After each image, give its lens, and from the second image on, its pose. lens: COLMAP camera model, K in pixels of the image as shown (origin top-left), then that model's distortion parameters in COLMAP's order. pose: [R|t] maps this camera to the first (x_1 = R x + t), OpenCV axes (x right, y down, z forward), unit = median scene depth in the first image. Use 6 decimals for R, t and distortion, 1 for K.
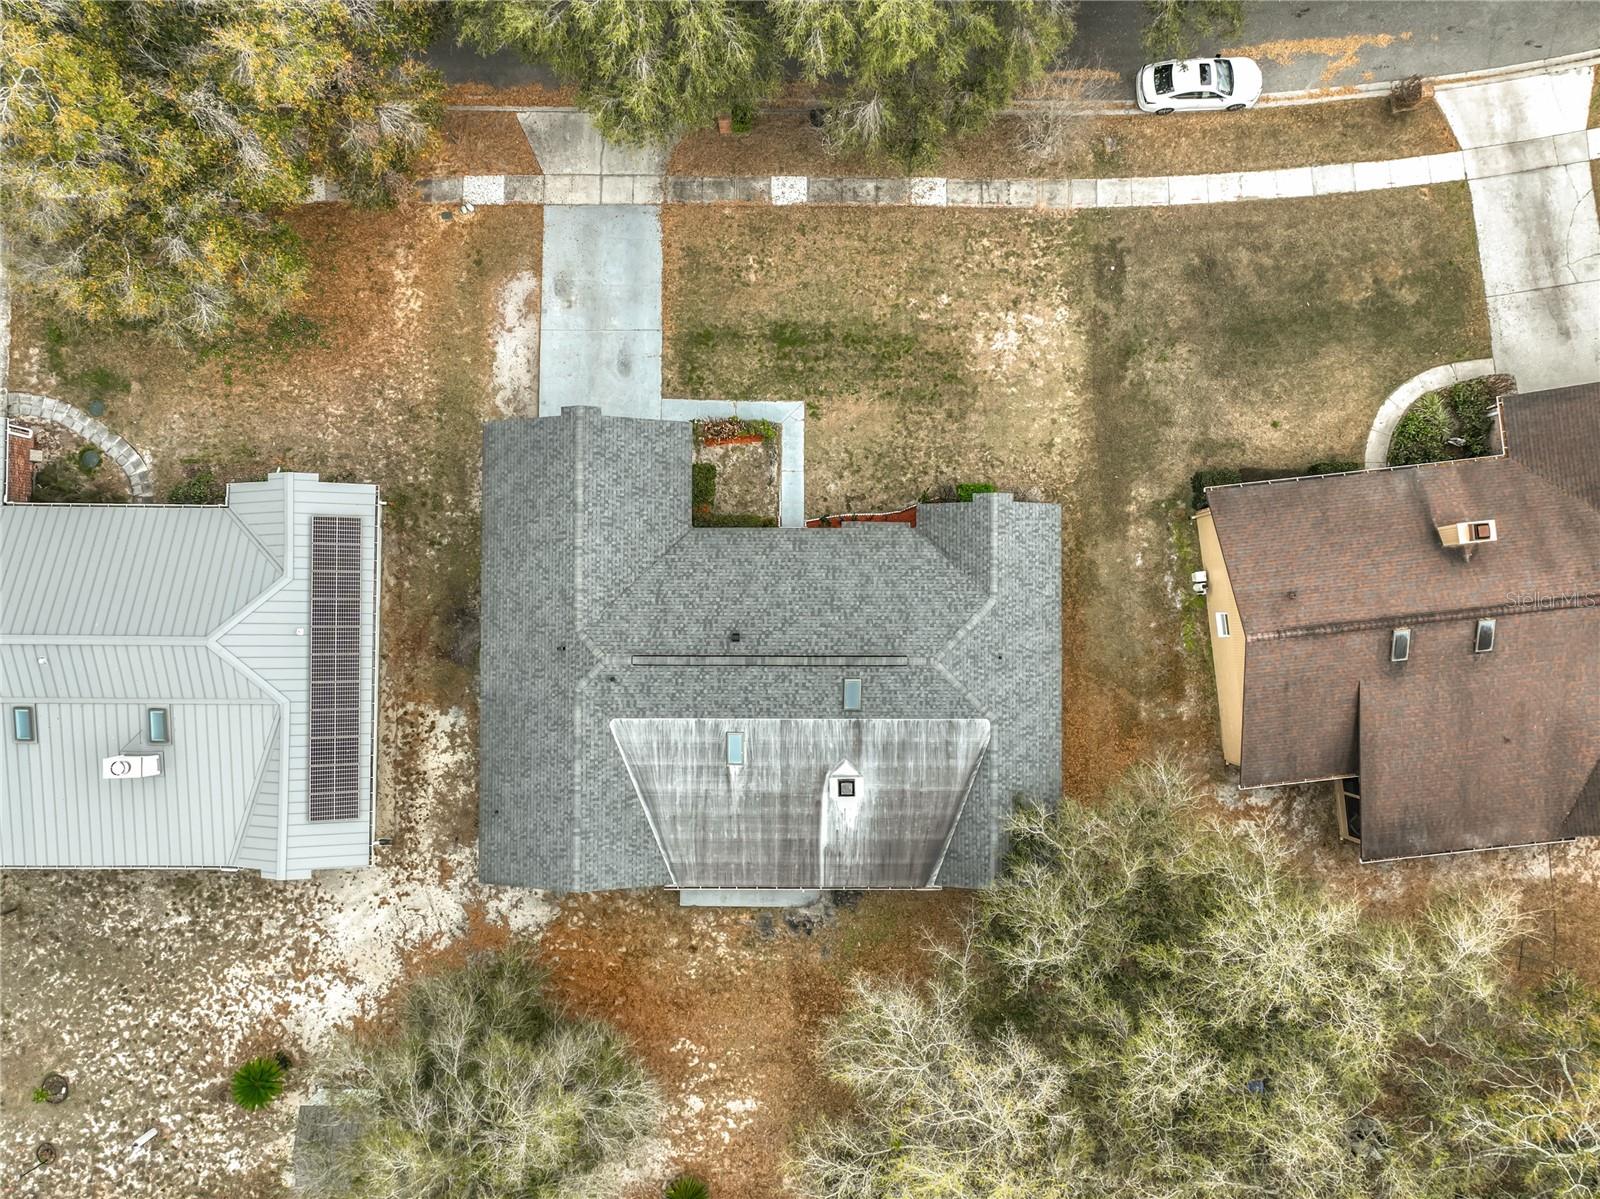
lens RADIAL K [[1126.7, 0, 803.9], [0, 1126.7, 599.5], [0, 0, 1]] dist [-0.004251, 0.019702]
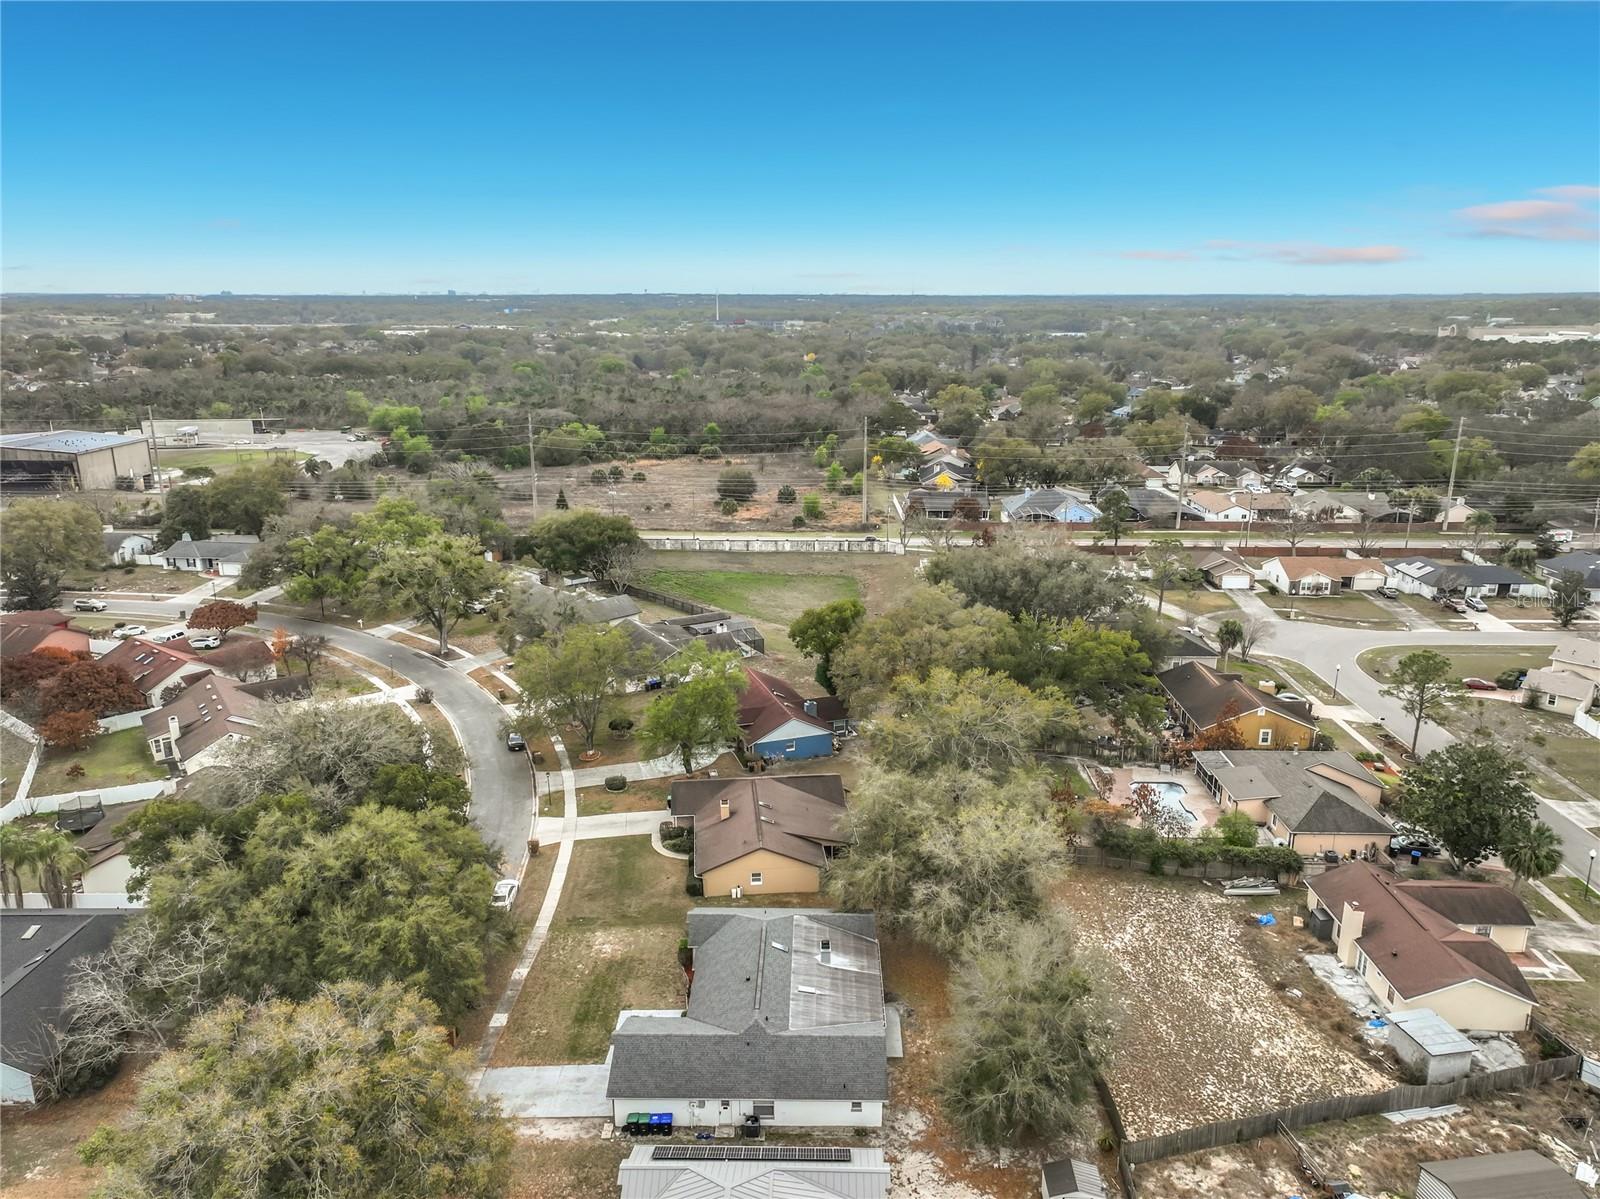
lens RADIAL K [[1126.7, 0, 798.4], [0, 1126.7, 598.7], [0, 0, 1]] dist [-0.004251, 0.019702]
pose [[0.018032, -0.267729, 0.963325, -1.577999], [0.999552, 0.027832, -0.010975, 0.111717], [-0.023873, 0.963092, 0.268111, -0.129671]]
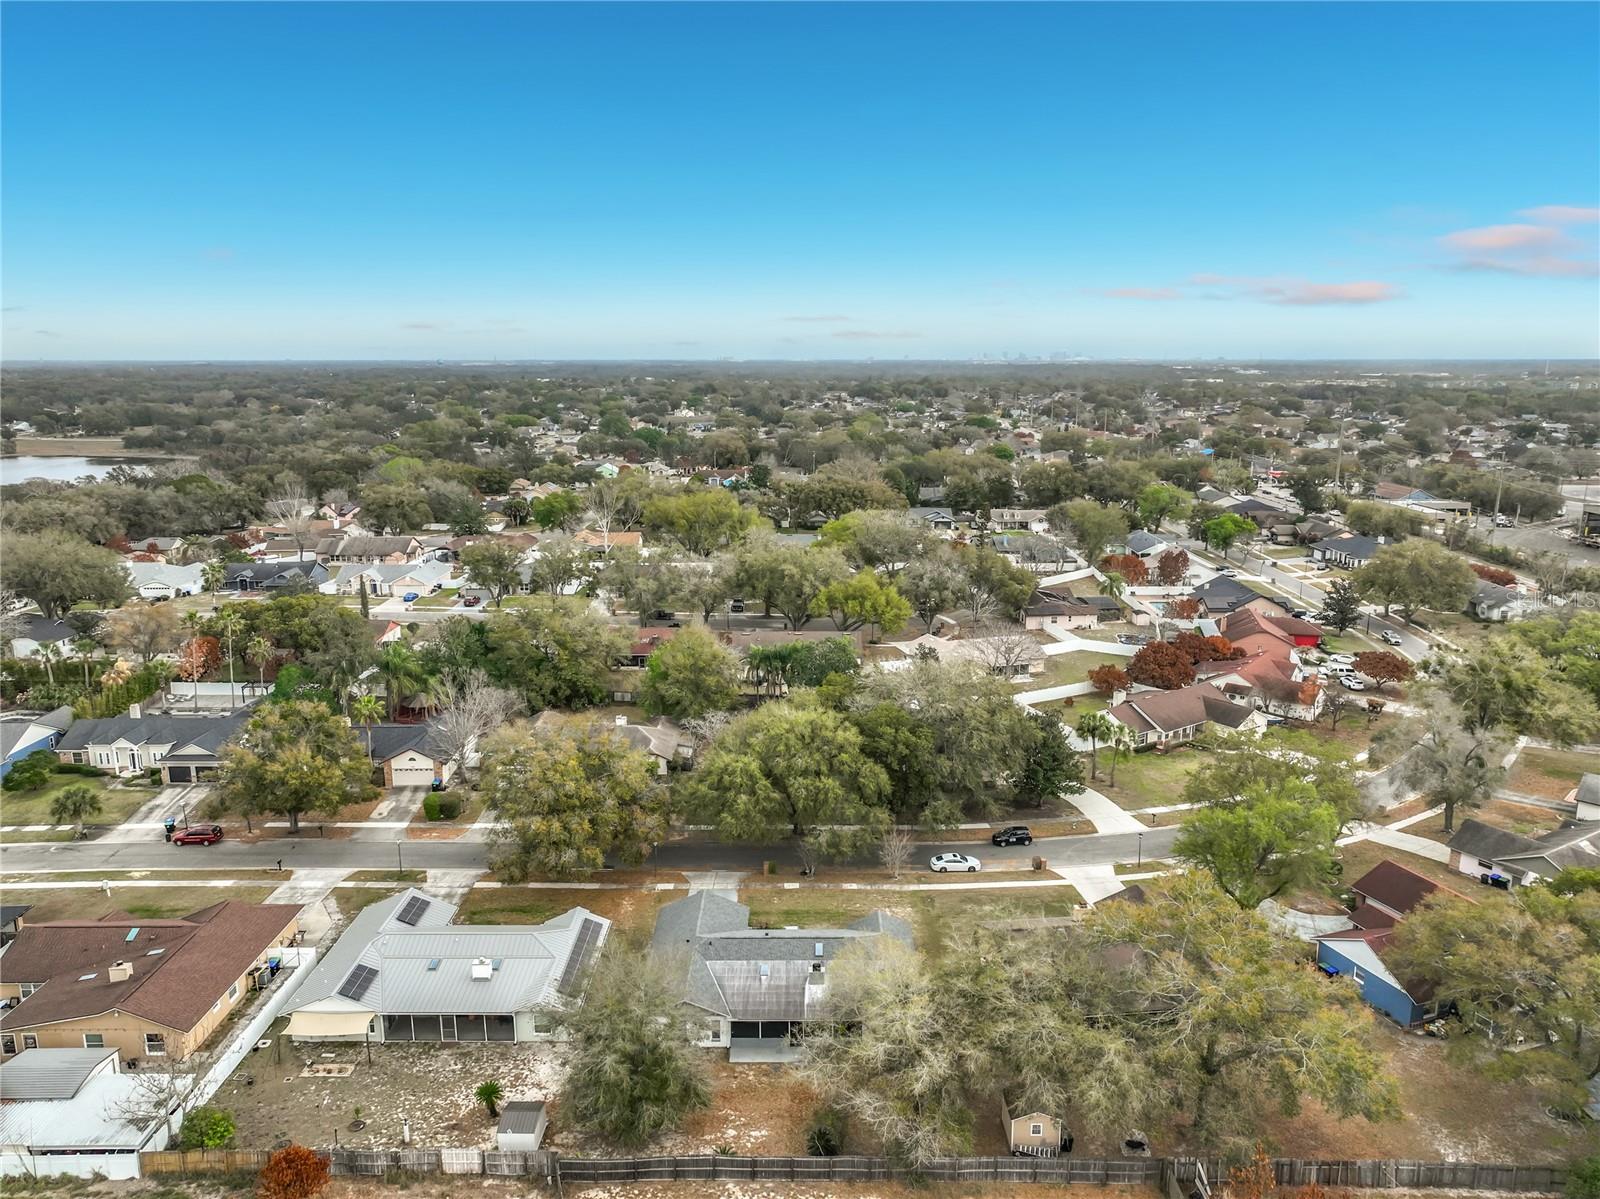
lens RADIAL K [[1126.7, 0, 798.7], [0, 1126.7, 600.2], [0, 0, 1]] dist [-0.004251, 0.019702]
pose [[0.999994, -0.002218, -0.002525, 0.009898], [-0.001932, 0.235212, -0.971942, 1.887279], [0.002750, 0.971942, 0.235206, -0.166456]]
